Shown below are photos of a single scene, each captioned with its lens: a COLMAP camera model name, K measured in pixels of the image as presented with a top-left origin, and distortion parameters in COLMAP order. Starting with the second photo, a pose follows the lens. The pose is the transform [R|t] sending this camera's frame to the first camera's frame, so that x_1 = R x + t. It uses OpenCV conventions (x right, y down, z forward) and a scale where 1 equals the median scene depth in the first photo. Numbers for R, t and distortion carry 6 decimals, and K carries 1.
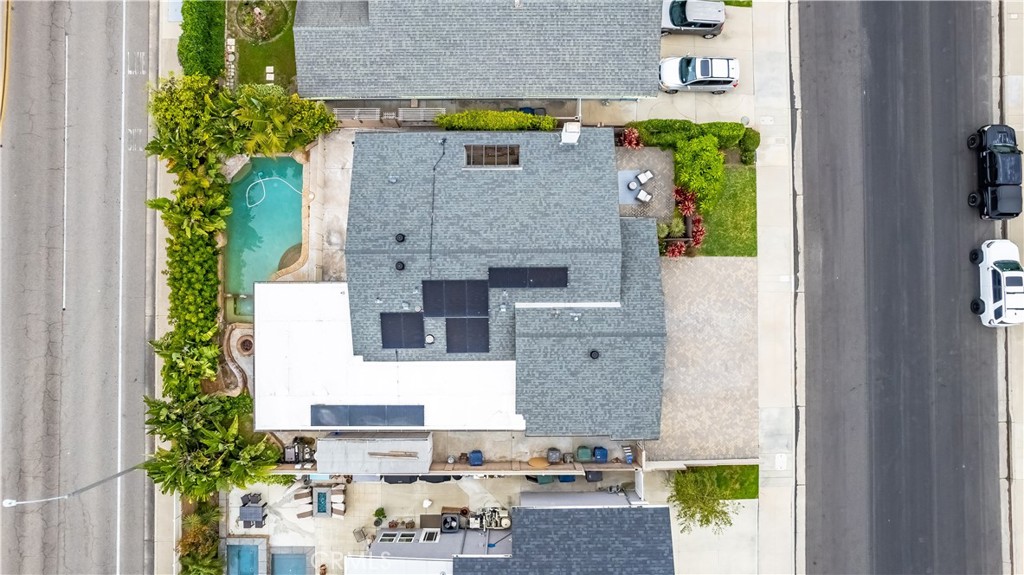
lens RADIAL K [[651.2, 0, 512.0], [0, 651.2, 287.5], [0, 0, 1]] dist [0.001752, 0.000885]
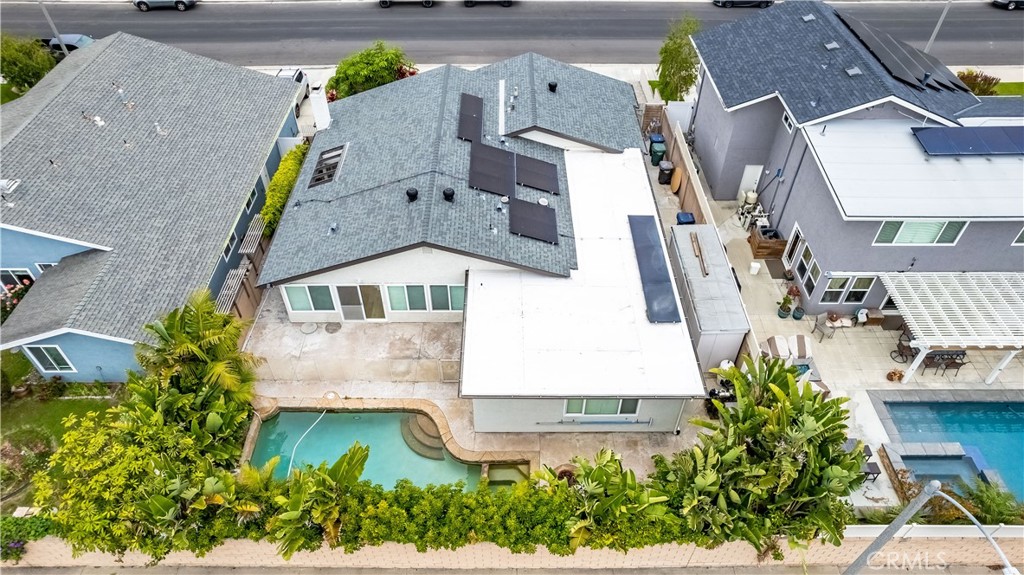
lens RADIAL K [[651.2, 0, 512.0], [0, 651.2, 287.5], [0, 0, 1]] dist [0.001752, 0.000885]
pose [[-0.002161, -0.696224, 0.717821, -0.774257], [0.999778, 0.013537, 0.016139, 0.029854], [-0.020954, 0.717697, 0.696041, 0.527349]]
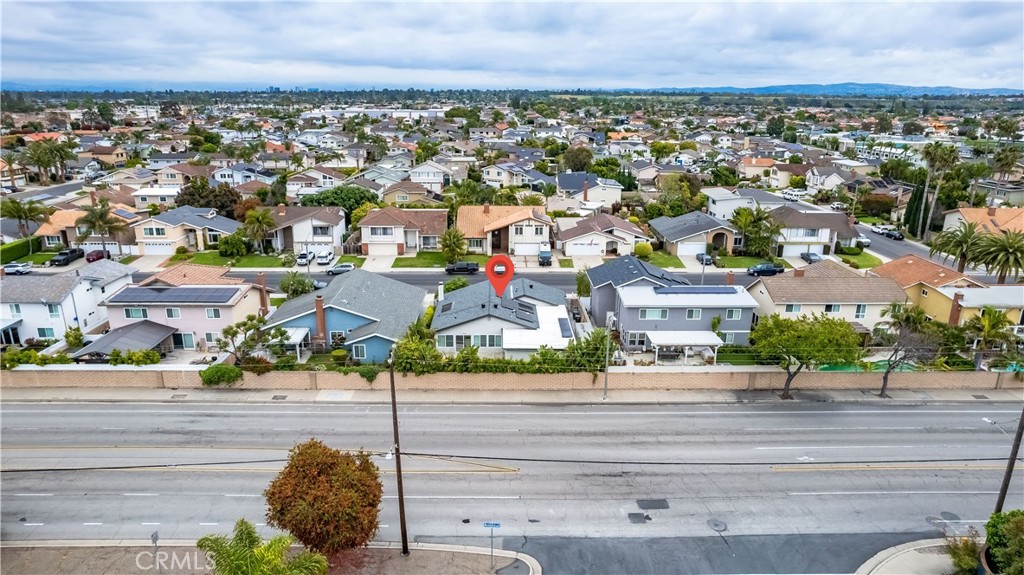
lens RADIAL K [[651.2, 0, 512.0], [0, 651.2, 287.5], [0, 0, 1]] dist [0.001752, 0.000885]
pose [[-0.019485, -0.281447, 0.959379, -2.243657], [0.999407, 0.021766, 0.026683, -0.036693], [-0.028392, 0.959330, 0.280856, 0.297818]]
